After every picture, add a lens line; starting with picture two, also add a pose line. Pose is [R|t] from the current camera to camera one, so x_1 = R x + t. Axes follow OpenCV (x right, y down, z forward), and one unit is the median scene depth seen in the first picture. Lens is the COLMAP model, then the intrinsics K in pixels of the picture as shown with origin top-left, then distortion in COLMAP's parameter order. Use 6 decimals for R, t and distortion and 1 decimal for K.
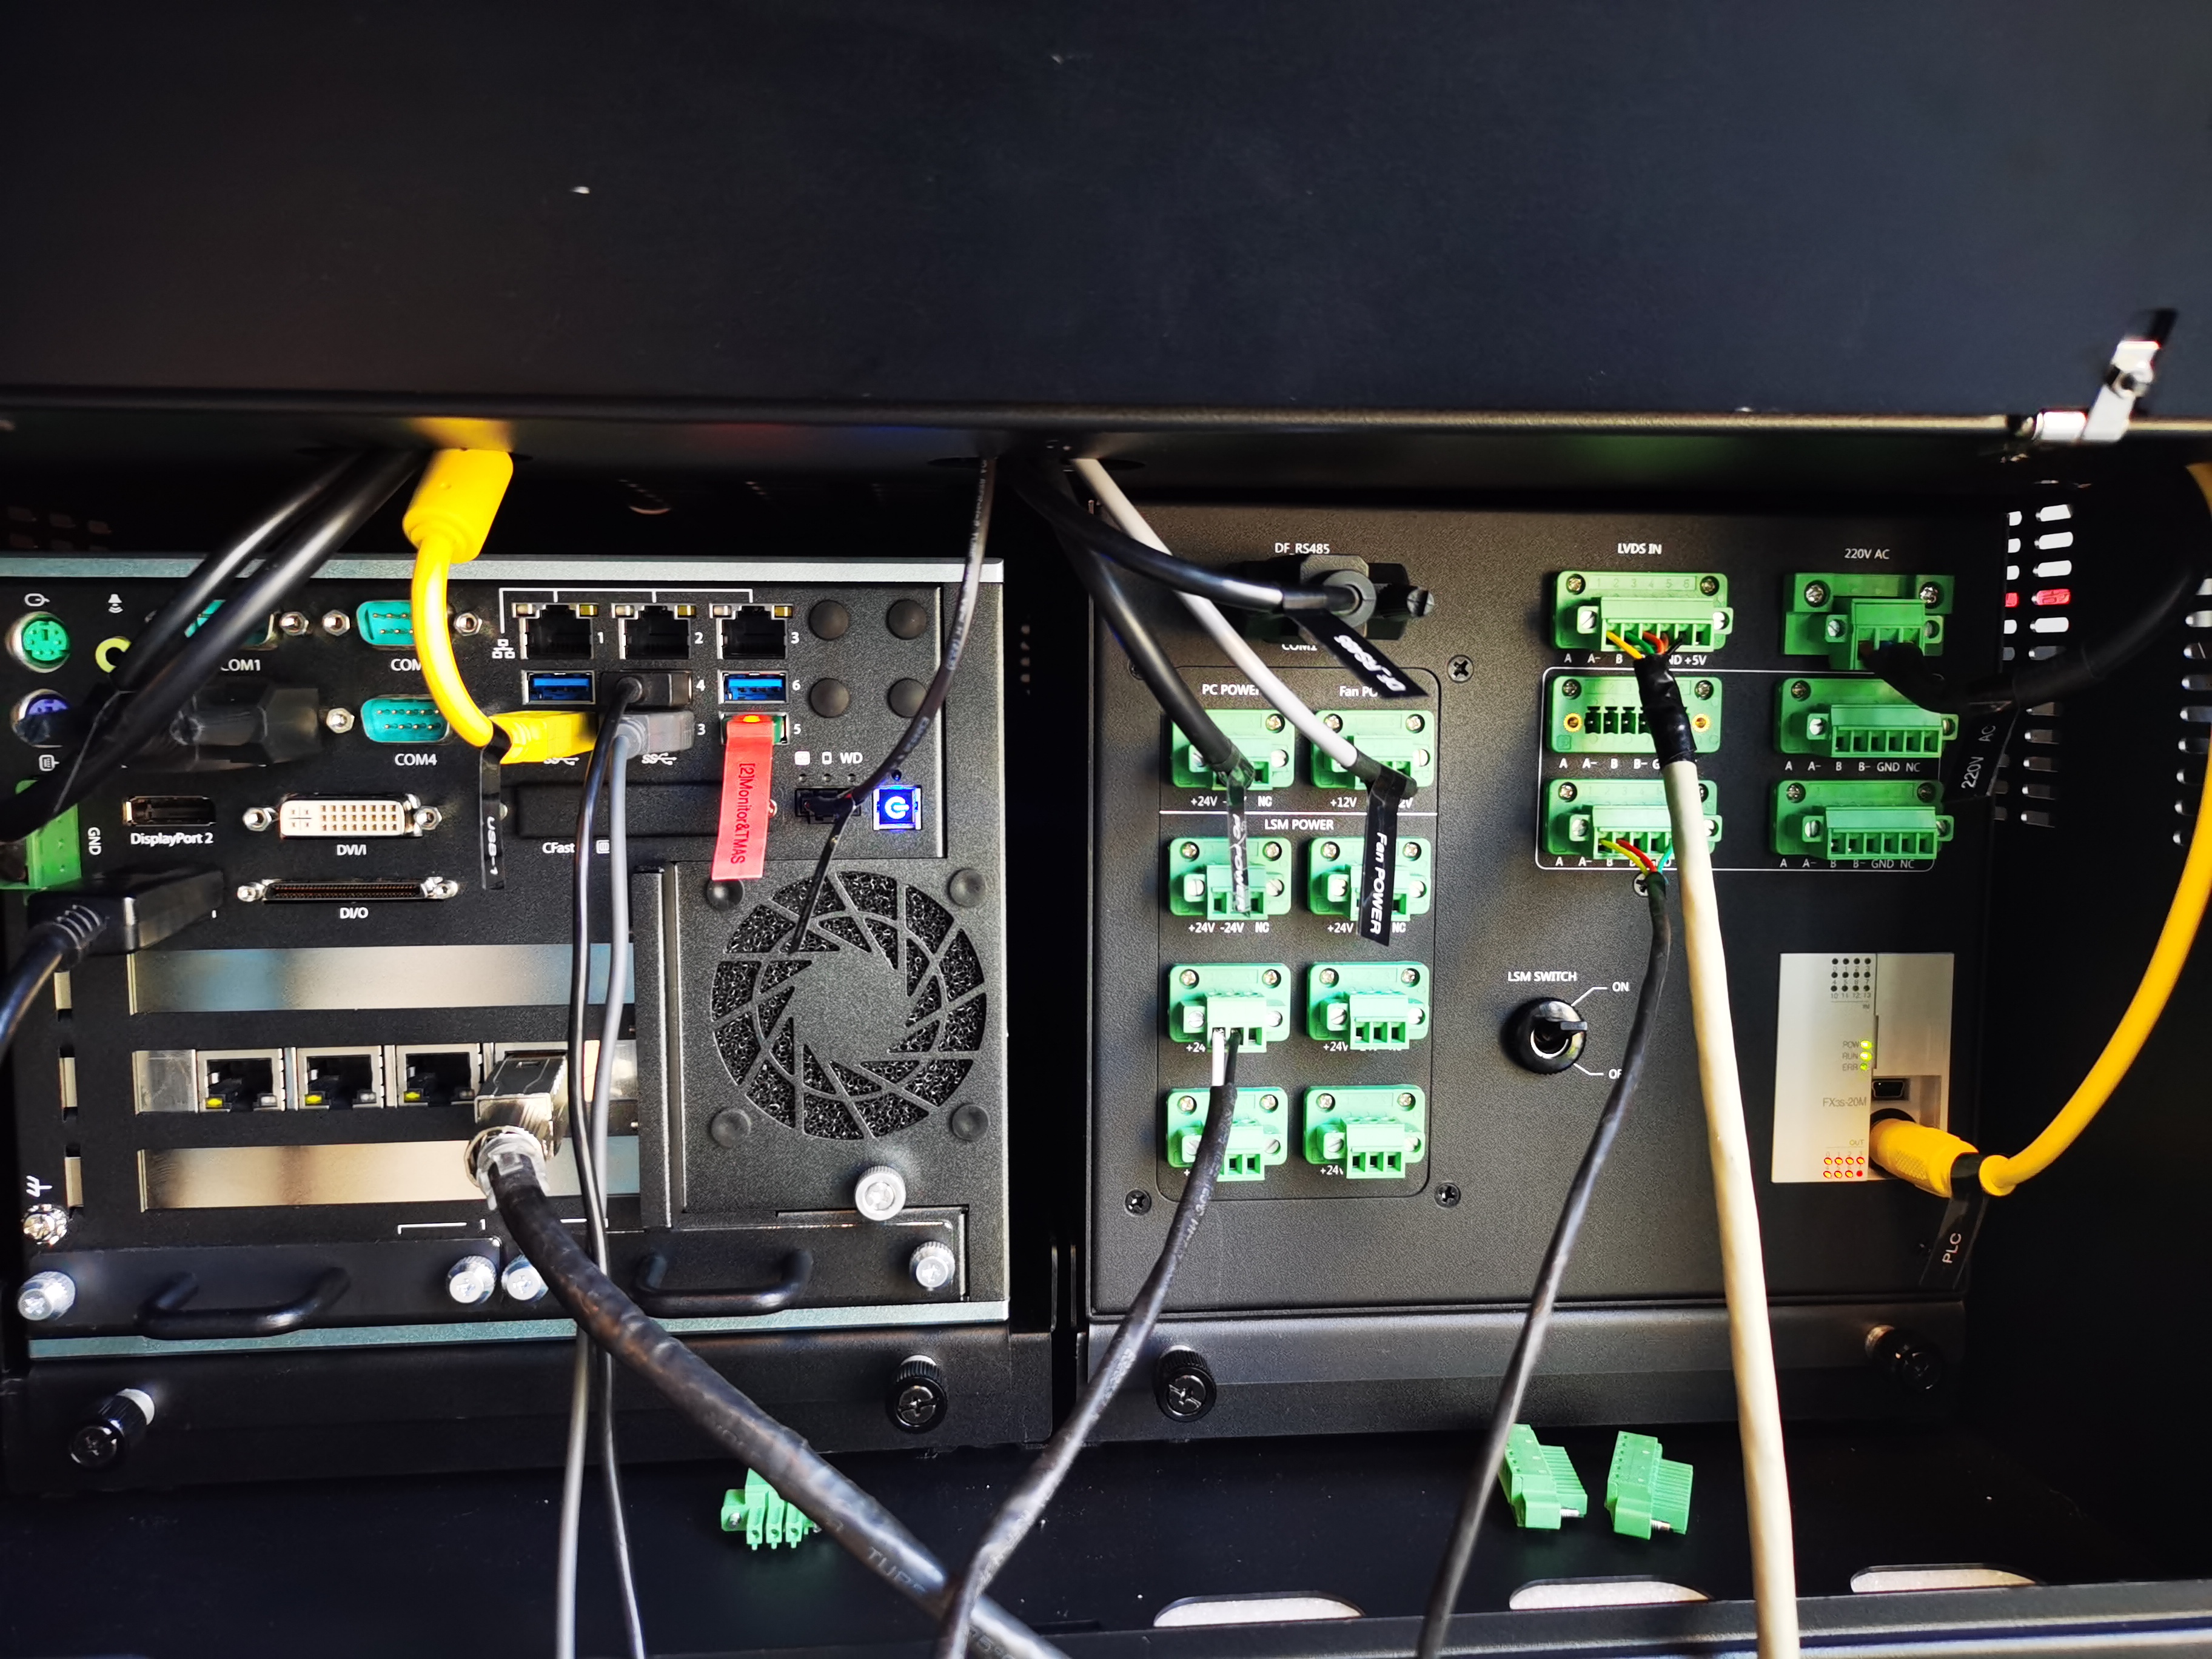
lens RADIAL K [[1759.1, 0, 1106.0], [0, 1759.1, 829.5], [0, 0, 1]] dist [0.041609, -0.041527]
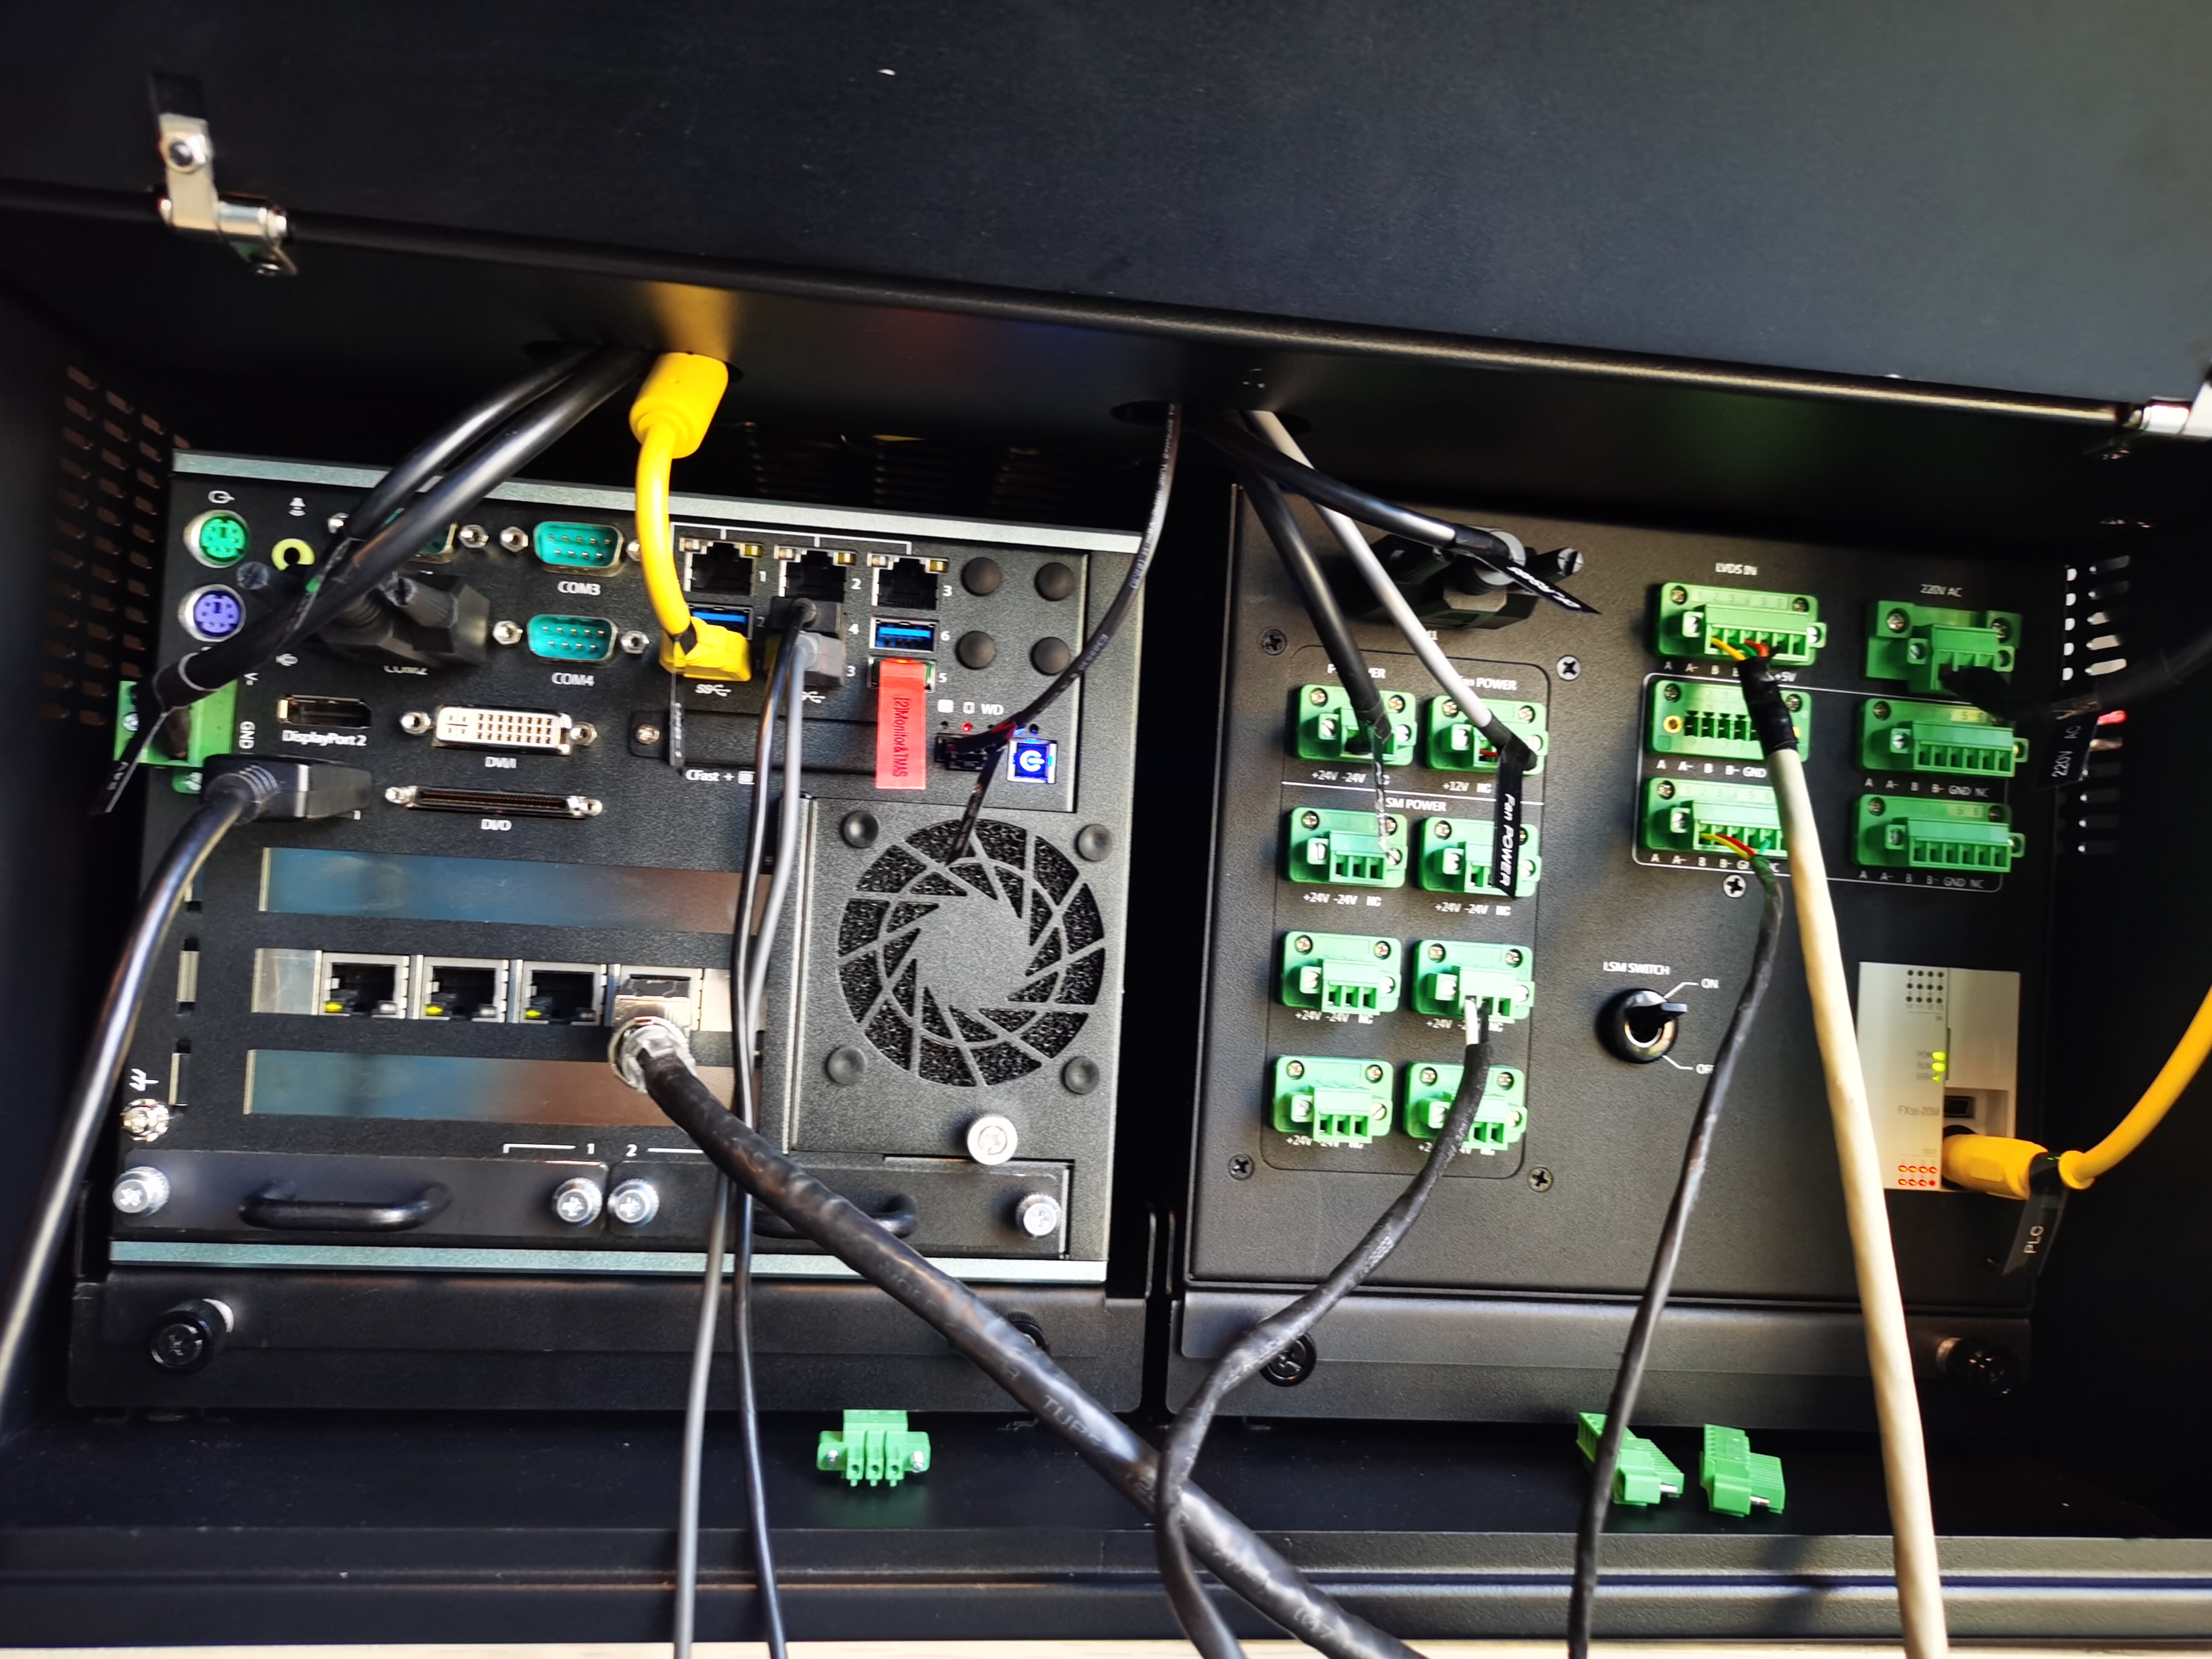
lens RADIAL K [[1759.1, 0, 1106.0], [0, 1759.1, 829.5], [0, 0, 1]] dist [0.041609, -0.041527]
pose [[0.996987, 0.060645, 0.048364, -0.122636], [-0.053976, 0.990184, -0.128929, 0.158164], [-0.055708, 0.125930, 0.990474, -0.021273]]
